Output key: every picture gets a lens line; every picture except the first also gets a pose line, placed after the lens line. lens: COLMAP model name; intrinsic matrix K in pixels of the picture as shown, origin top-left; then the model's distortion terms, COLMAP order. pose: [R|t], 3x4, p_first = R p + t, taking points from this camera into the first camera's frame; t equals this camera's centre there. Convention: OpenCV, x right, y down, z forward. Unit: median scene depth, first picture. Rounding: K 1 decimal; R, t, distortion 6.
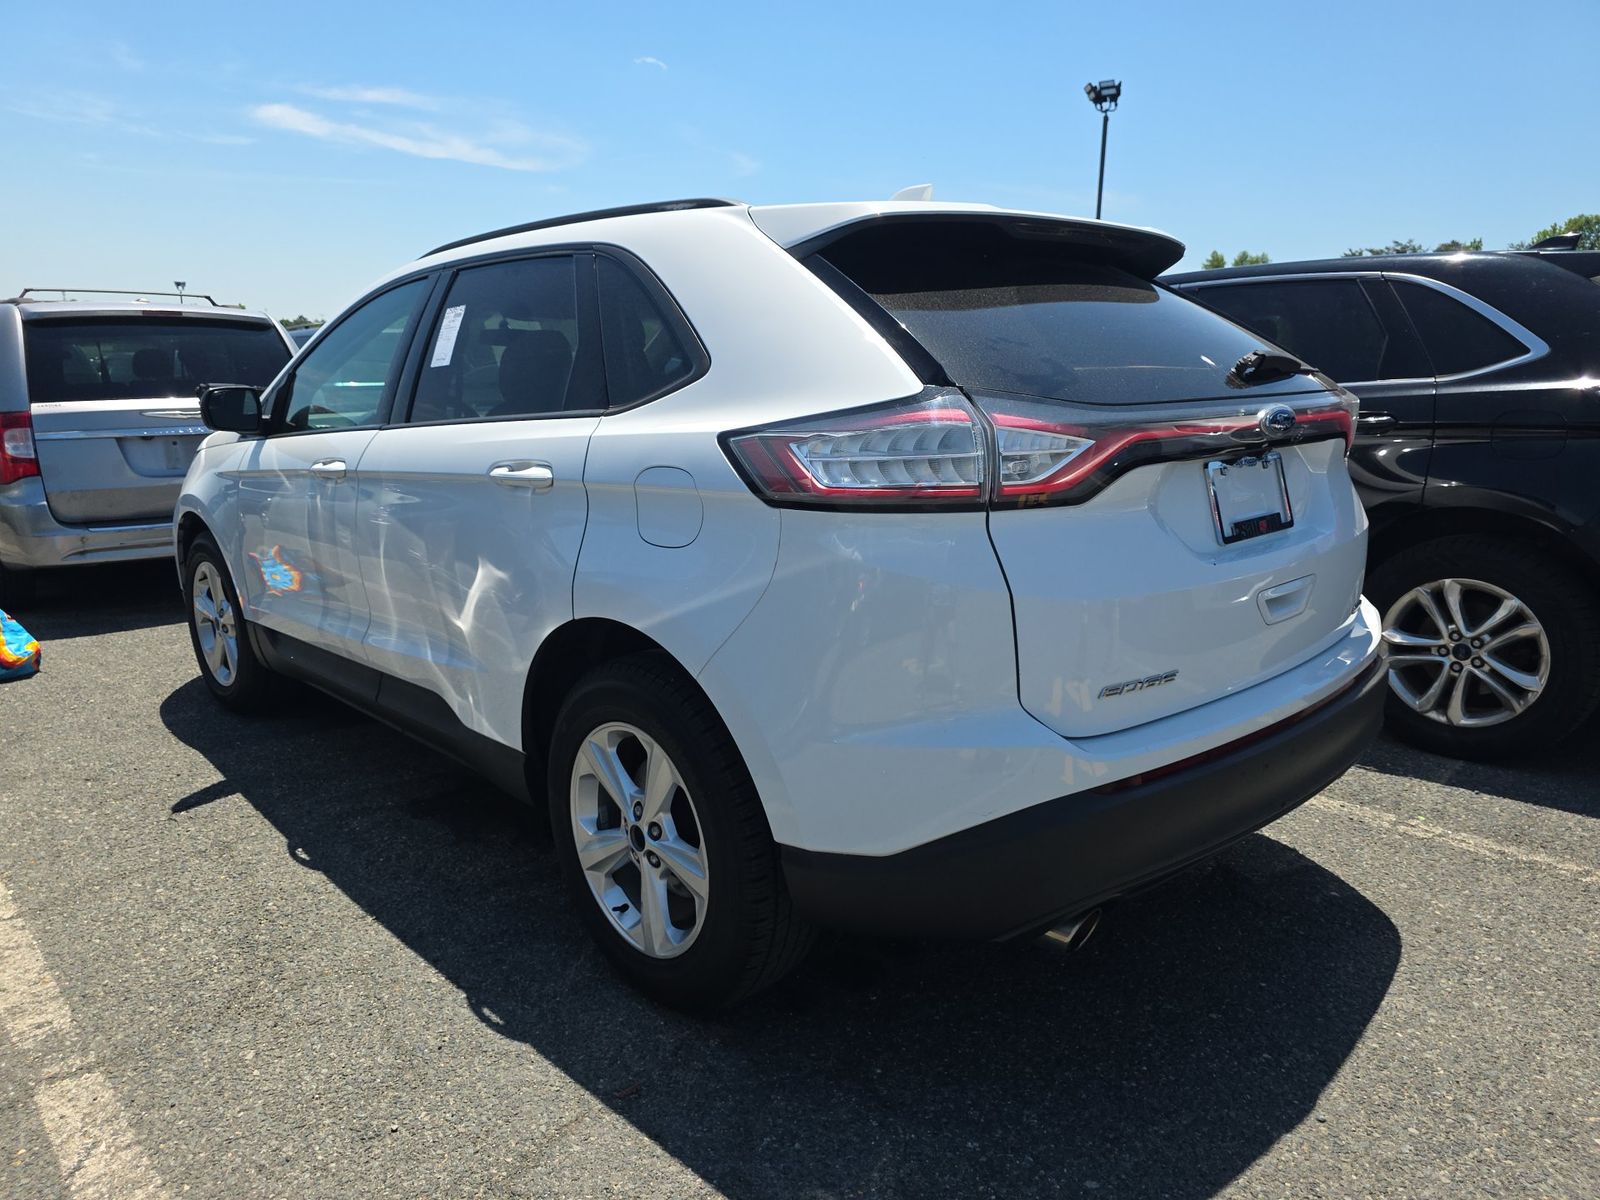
lens RADIAL K [[1100.7, 0, 800.0], [0, 1100.7, 600.0], [0, 0, 1]] dist [0.035813, -0.001060]
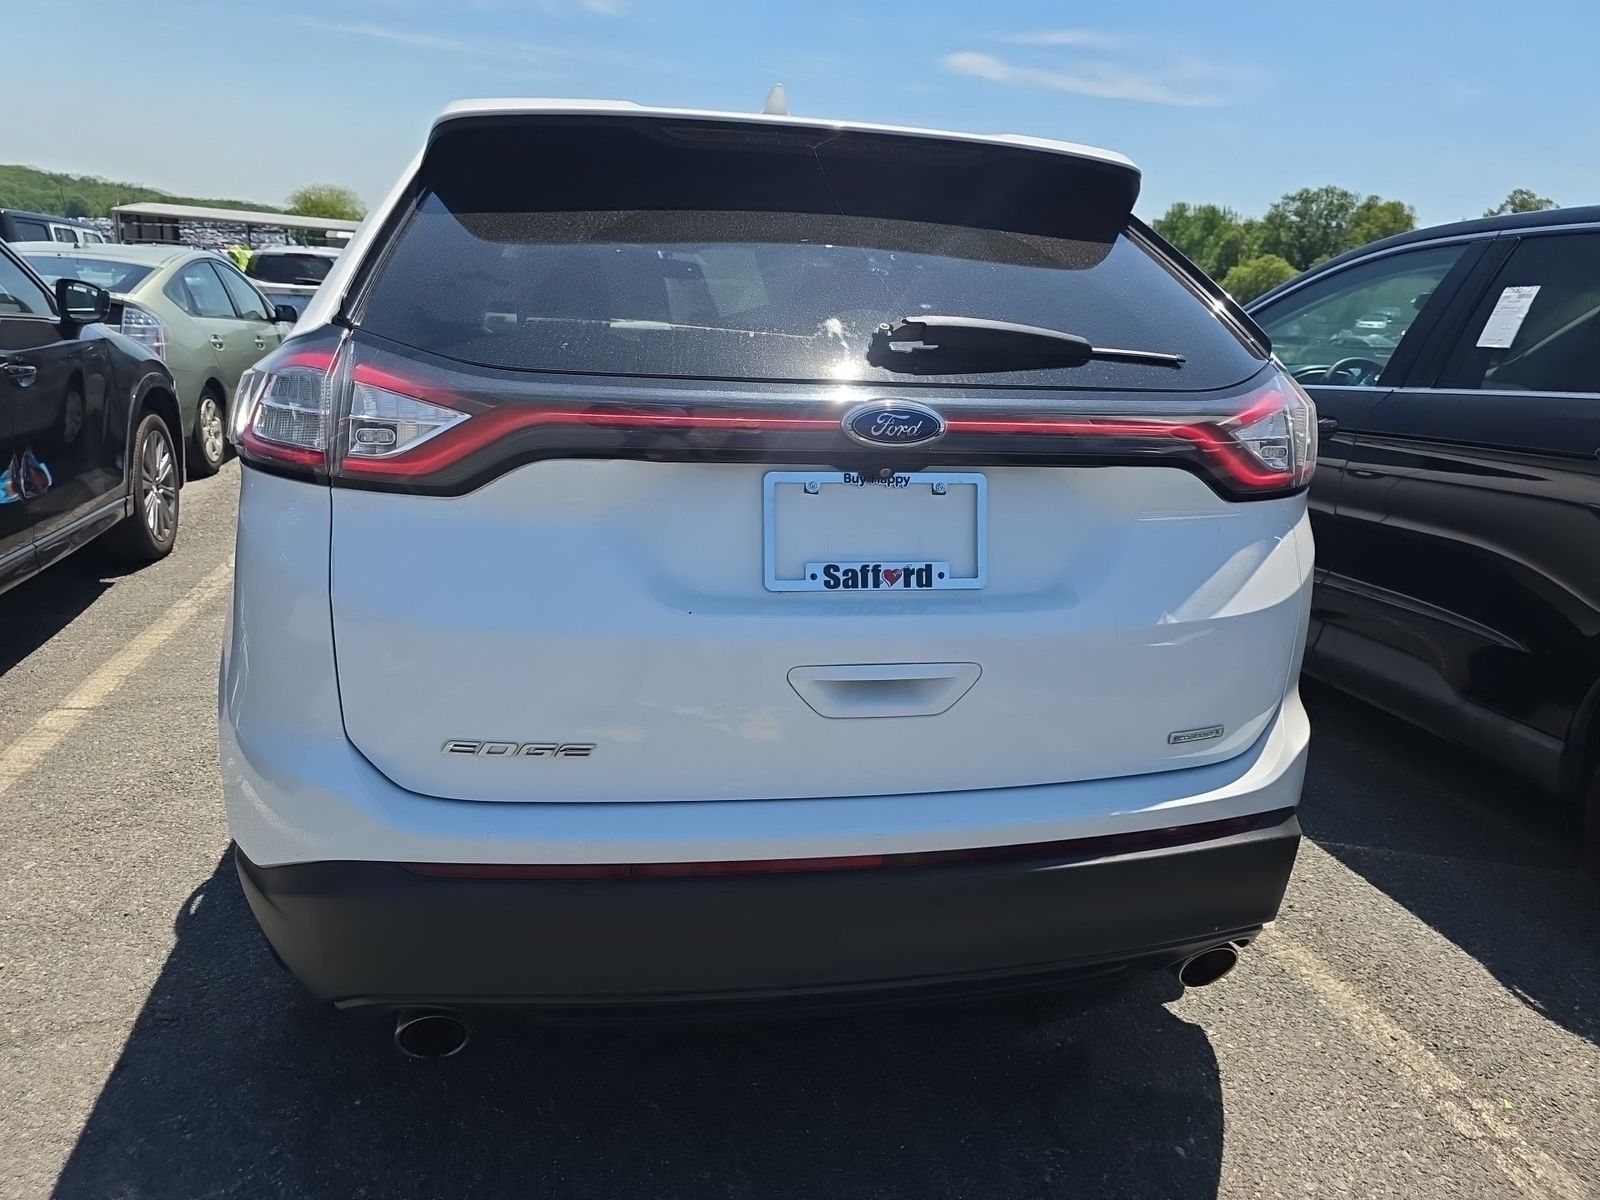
lens RADIAL K [[1100.7, 0, 800.0], [0, 1100.7, 600.0], [0, 0, 1]] dist [0.035813, -0.001060]
pose [[0.854268, 0.197684, -0.480778, 0.728341], [-0.175544, 0.980244, 0.091139, -0.111885], [0.489296, 0.006541, 0.872093, 0.396048]]
